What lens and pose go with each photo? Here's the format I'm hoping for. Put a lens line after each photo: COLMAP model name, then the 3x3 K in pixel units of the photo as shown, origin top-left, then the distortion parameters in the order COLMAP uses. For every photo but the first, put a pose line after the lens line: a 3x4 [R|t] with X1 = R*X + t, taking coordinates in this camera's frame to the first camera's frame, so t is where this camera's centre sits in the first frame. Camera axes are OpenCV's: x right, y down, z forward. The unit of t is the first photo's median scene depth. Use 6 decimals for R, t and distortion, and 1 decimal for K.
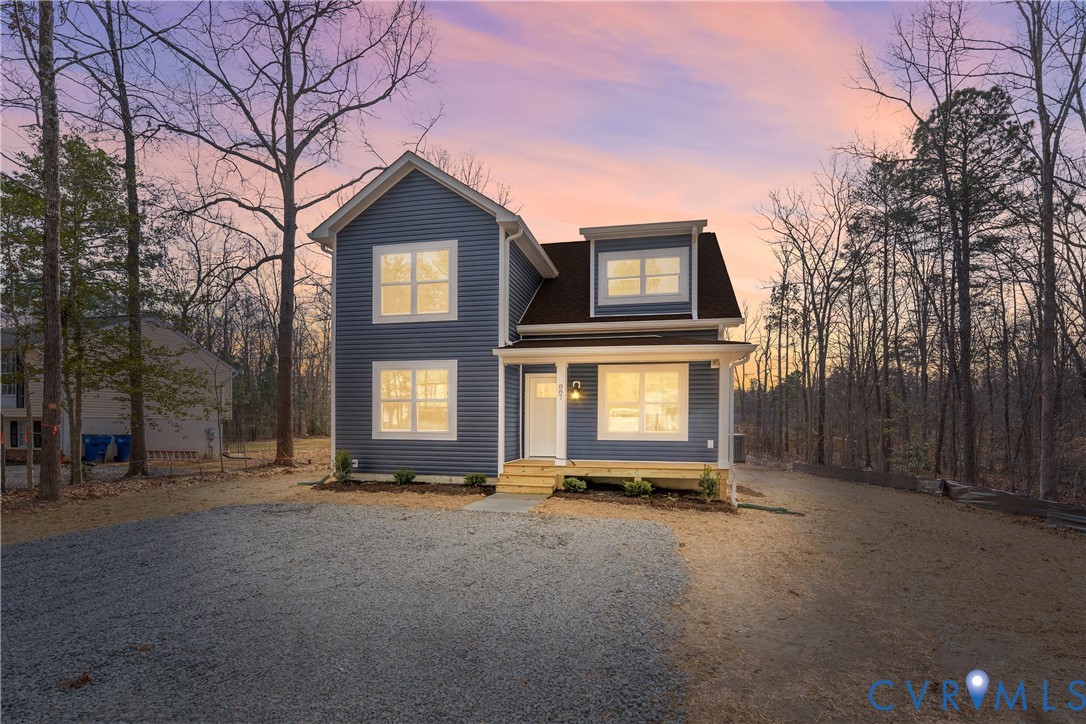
lens RADIAL K [[482.5, 0, 561.9], [0, 482.5, 423.4], [0, 0, 1]] dist [-0.020668, 0.000181]
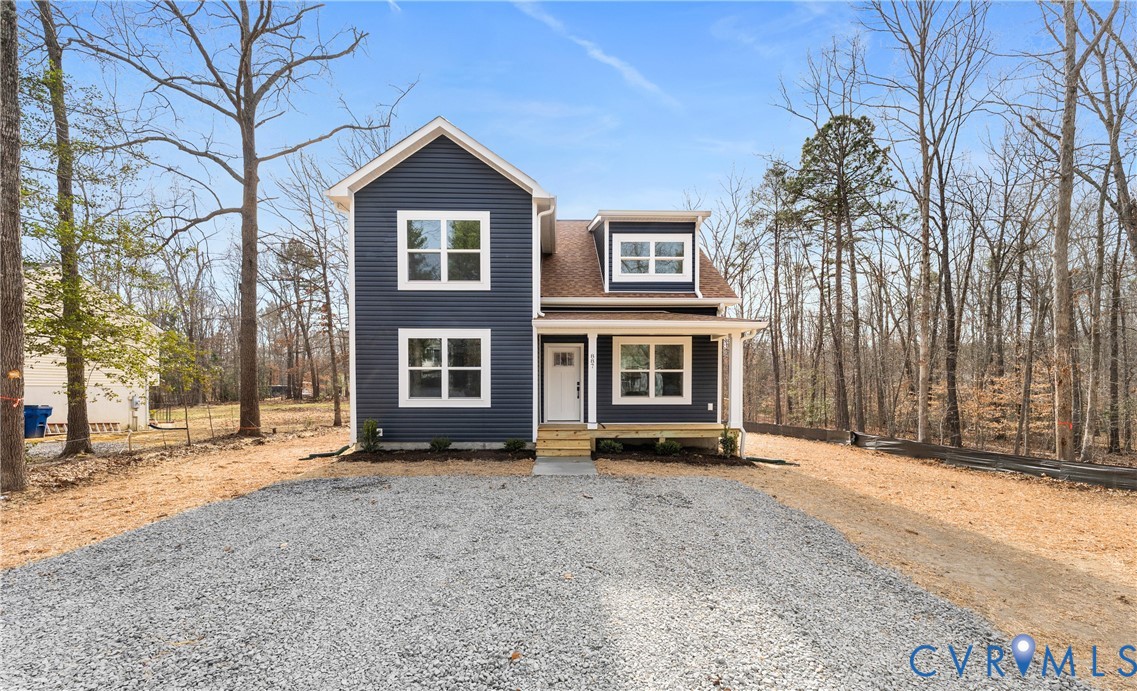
lens RADIAL K [[441.3, 0, 567.6], [0, 441.3, 391.1], [0, 0, 1]] dist [-0.000472, -0.000146]
pose [[0.976073, -0.008105, 0.217292, -0.241642], [0.005591, 0.999910, 0.012180, -0.009166], [-0.217371, -0.010673, 0.976031, 0.039672]]
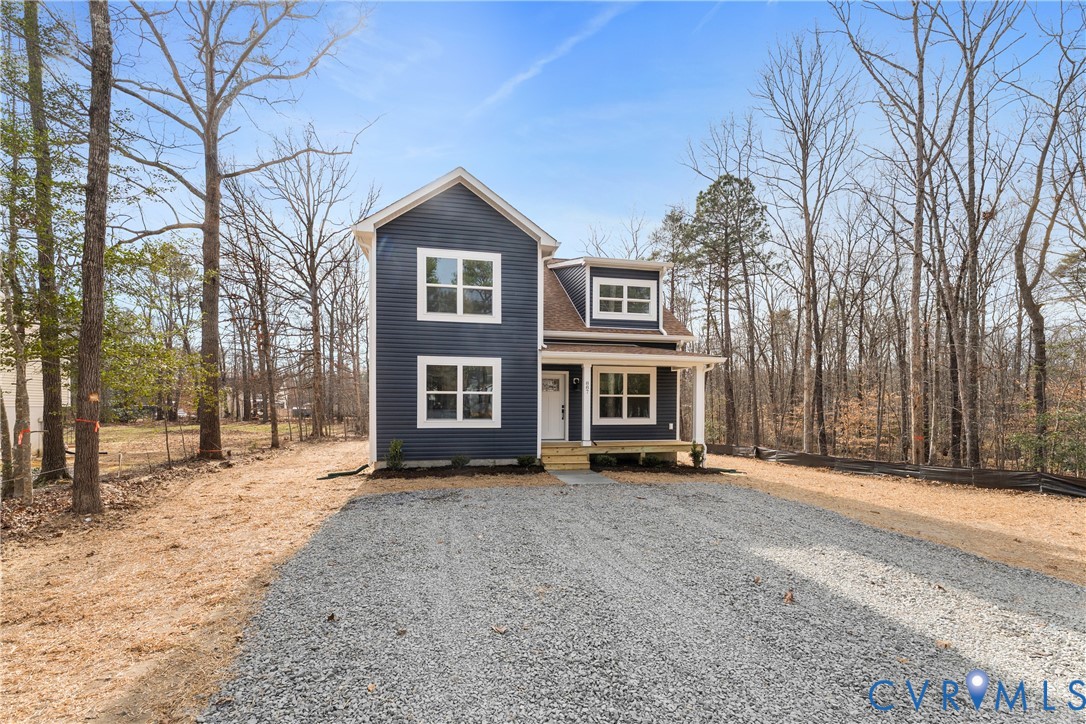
lens RADIAL K [[438.0, 0, 529.6], [0, 438.0, 407.2], [0, 0, 1]] dist [-0.000687, -0.000048]
pose [[0.921900, -0.003245, 0.387414, -0.517570], [0.002485, 0.999994, 0.002463, -0.015310], [-0.387420, -0.001308, 0.921903, 0.004698]]
